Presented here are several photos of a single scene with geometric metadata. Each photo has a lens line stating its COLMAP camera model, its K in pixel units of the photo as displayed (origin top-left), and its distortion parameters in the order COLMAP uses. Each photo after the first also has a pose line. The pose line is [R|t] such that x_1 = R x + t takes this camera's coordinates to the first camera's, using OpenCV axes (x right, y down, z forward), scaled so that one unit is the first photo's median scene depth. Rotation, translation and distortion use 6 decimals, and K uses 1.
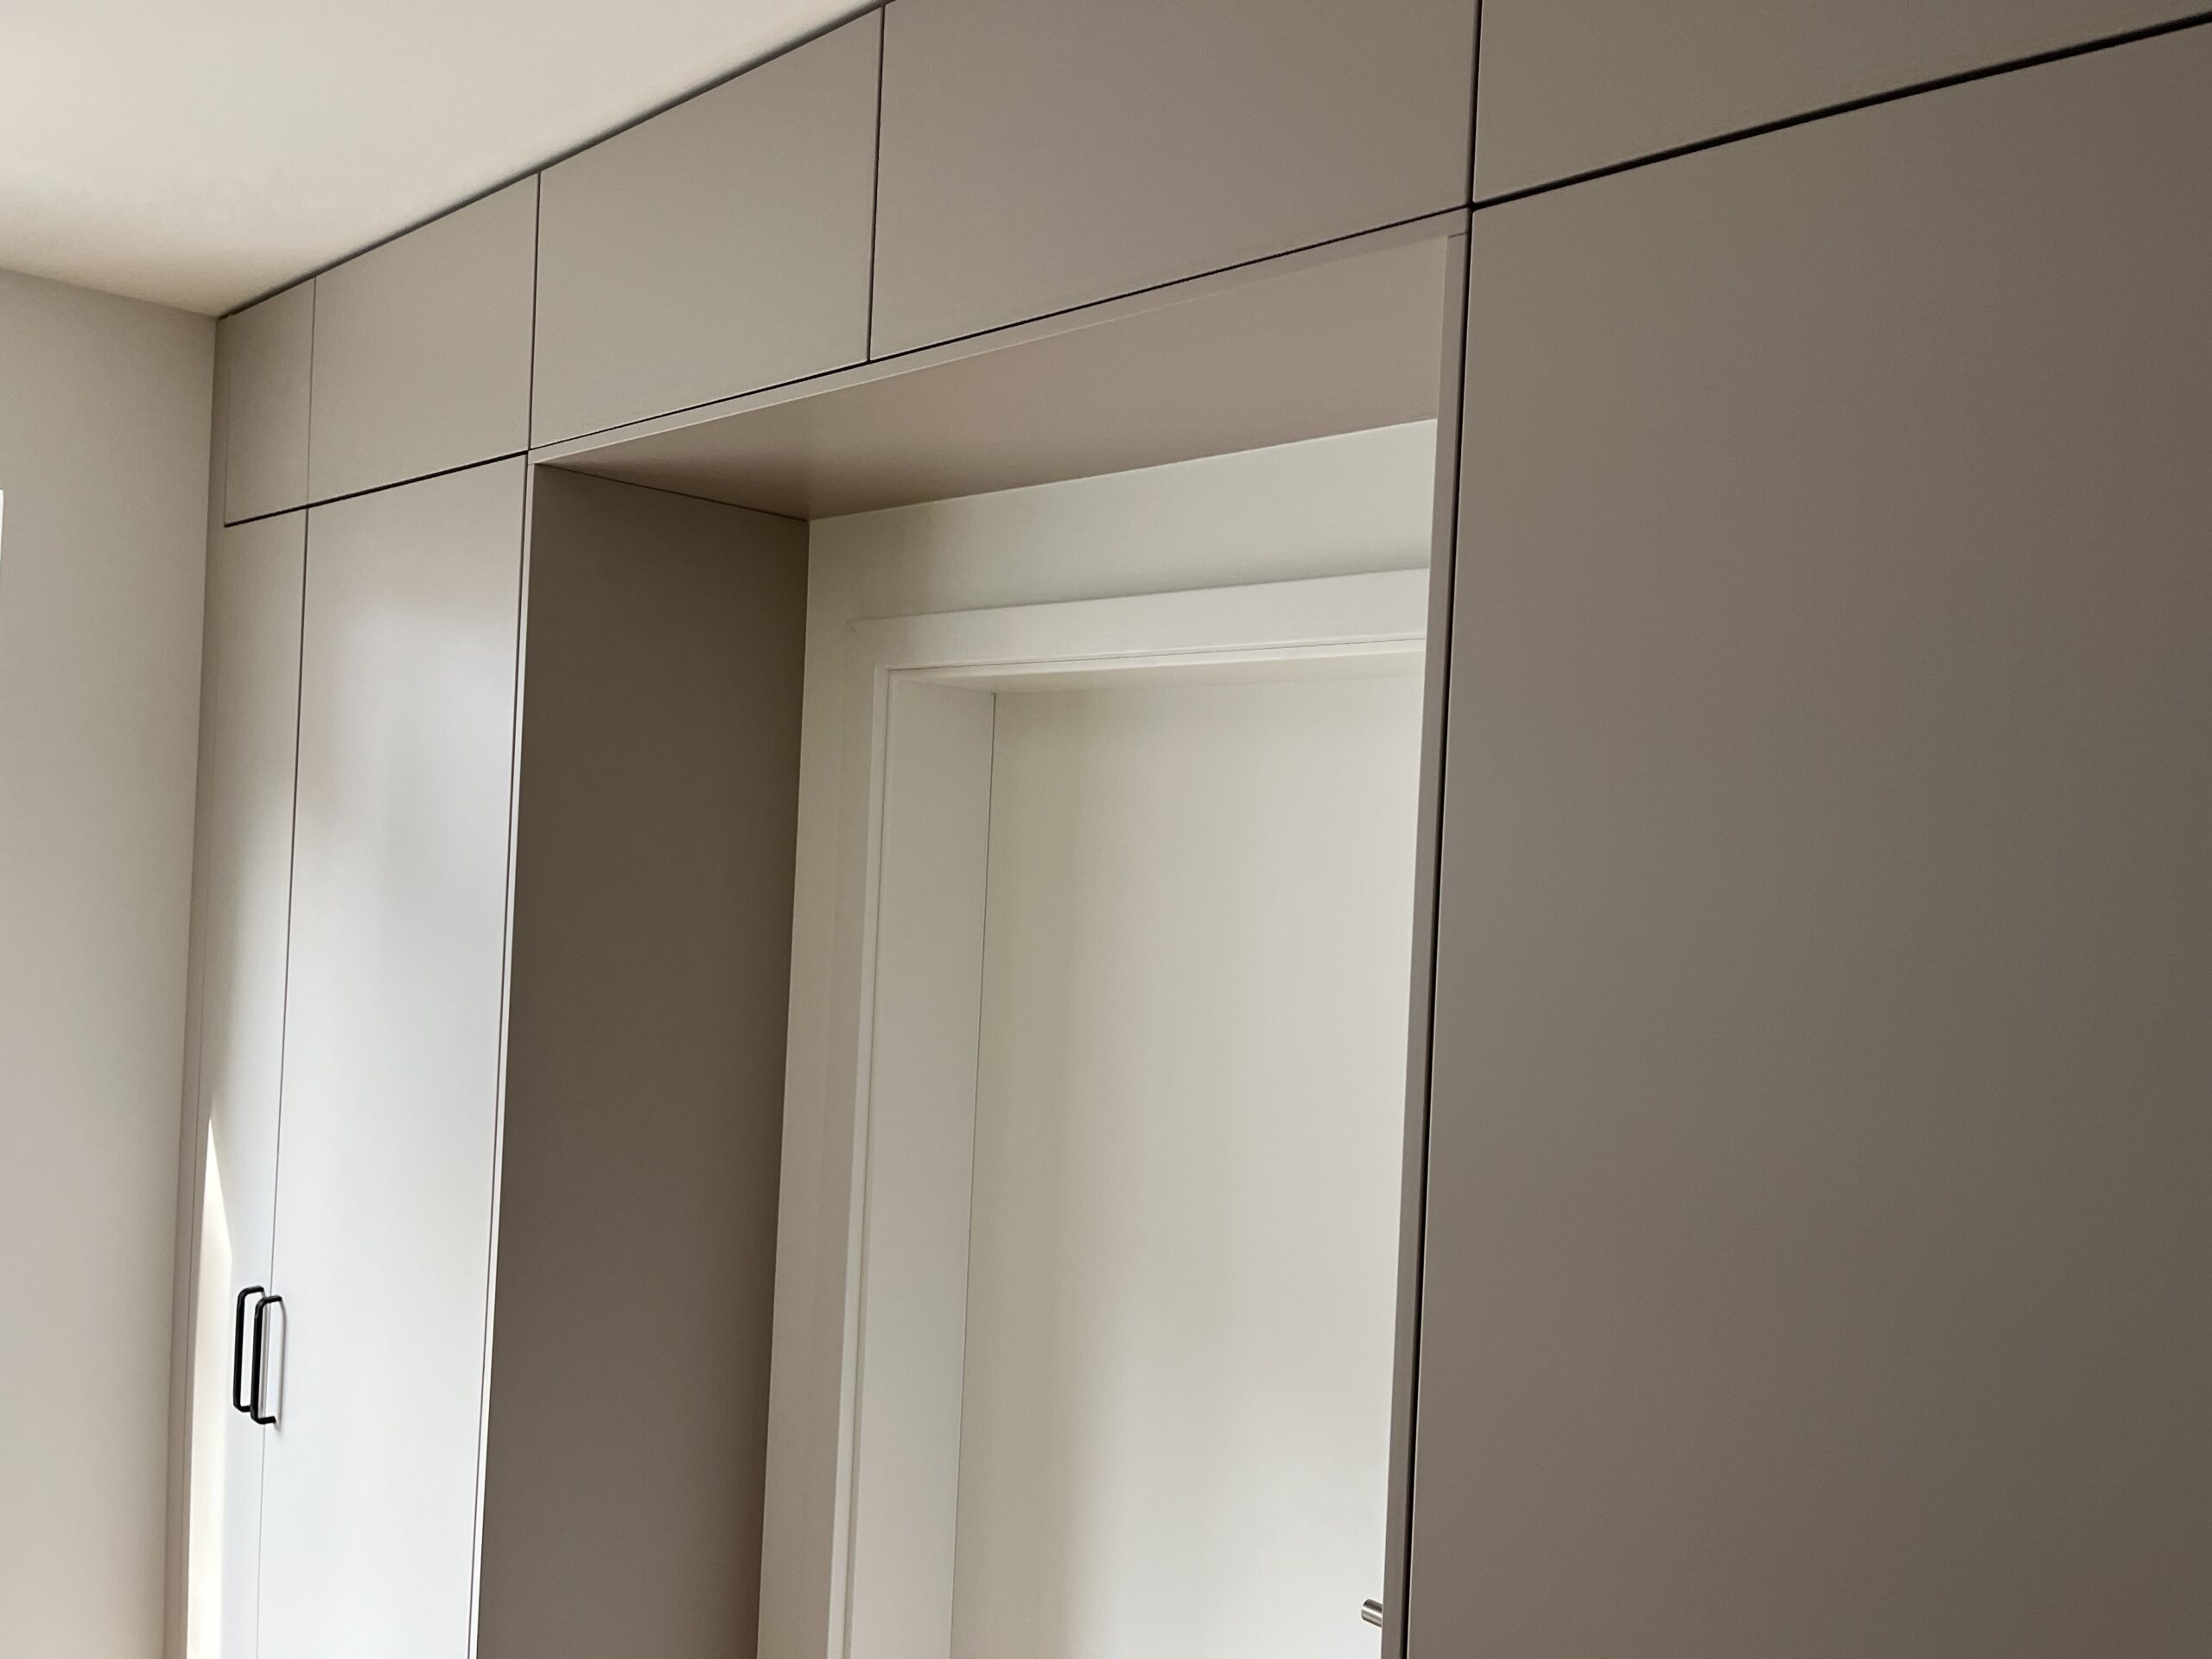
lens RADIAL K [[1685.8, 0, 1113.6], [0, 1685.8, 836.8], [0, 0, 1]] dist [0.057070, -0.073600]
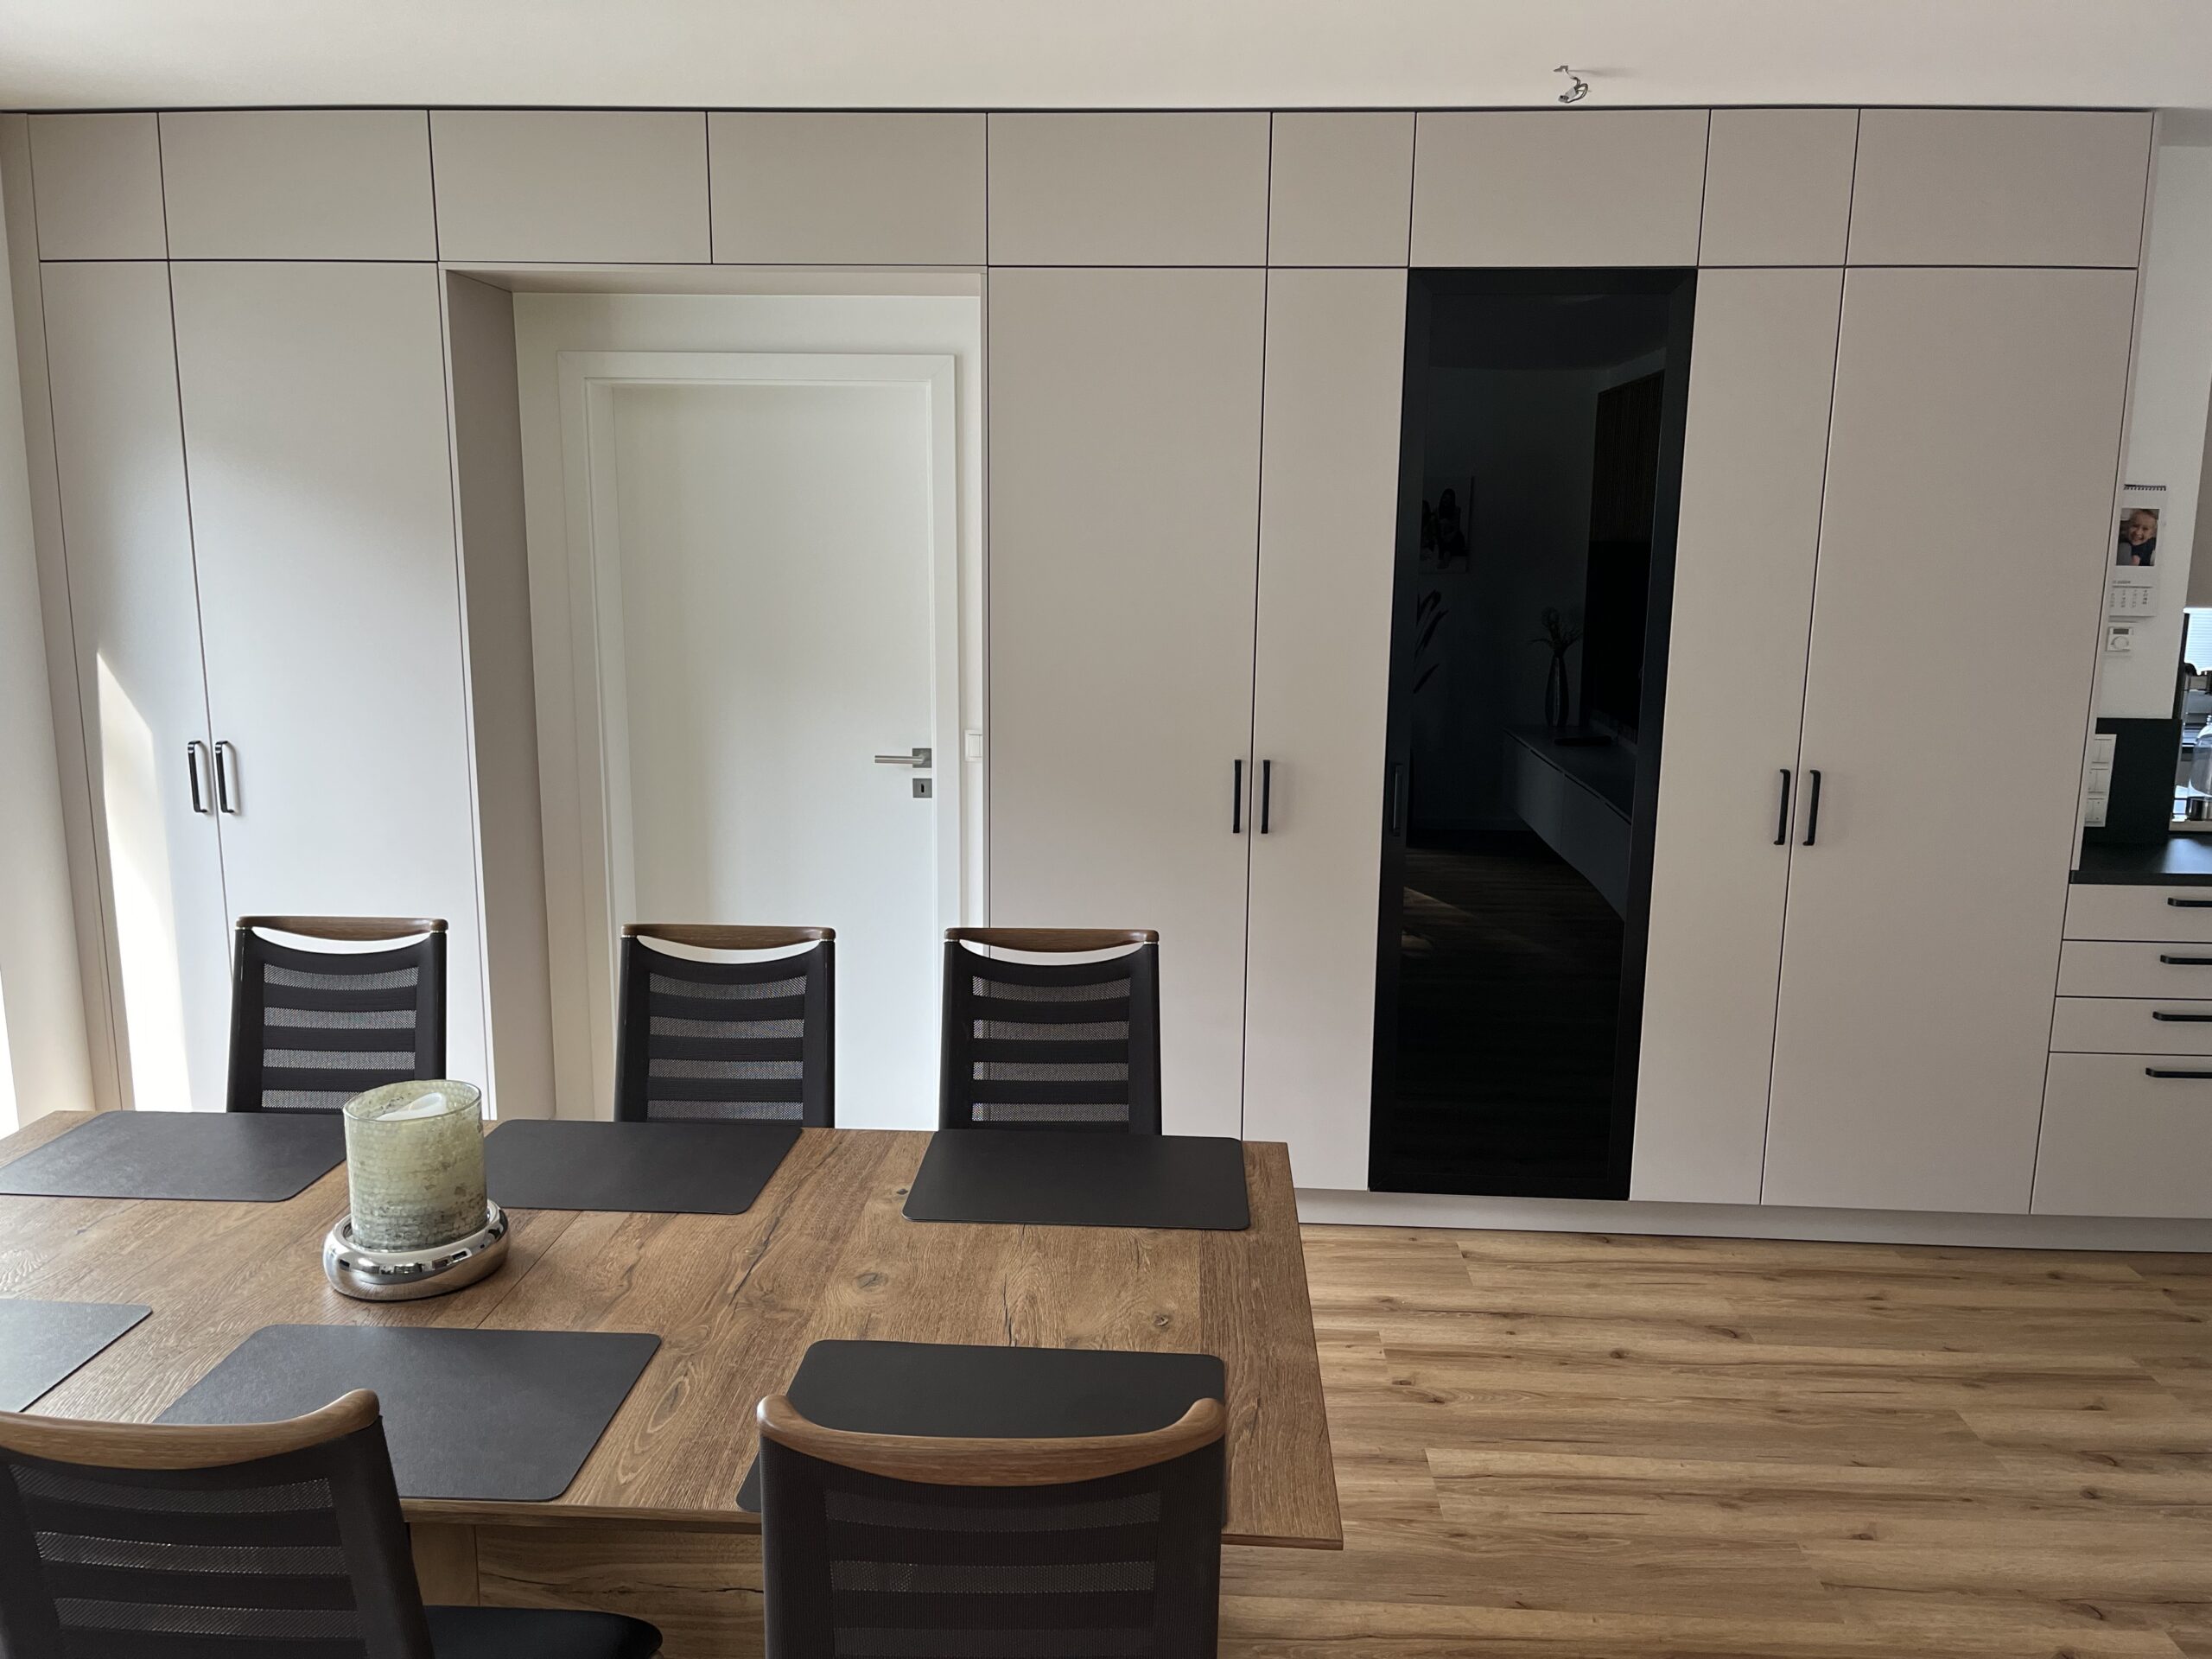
lens RADIAL K [[1685.8, 0, 1113.6], [0, 1685.8, 836.8], [0, 0, 1]] dist [0.057070, -0.073600]
pose [[0.768468, -0.147058, 0.622761, -0.965895], [0.015636, 0.977258, 0.211475, 0.015031], [-0.639698, -0.152774, 0.753291, -0.967310]]
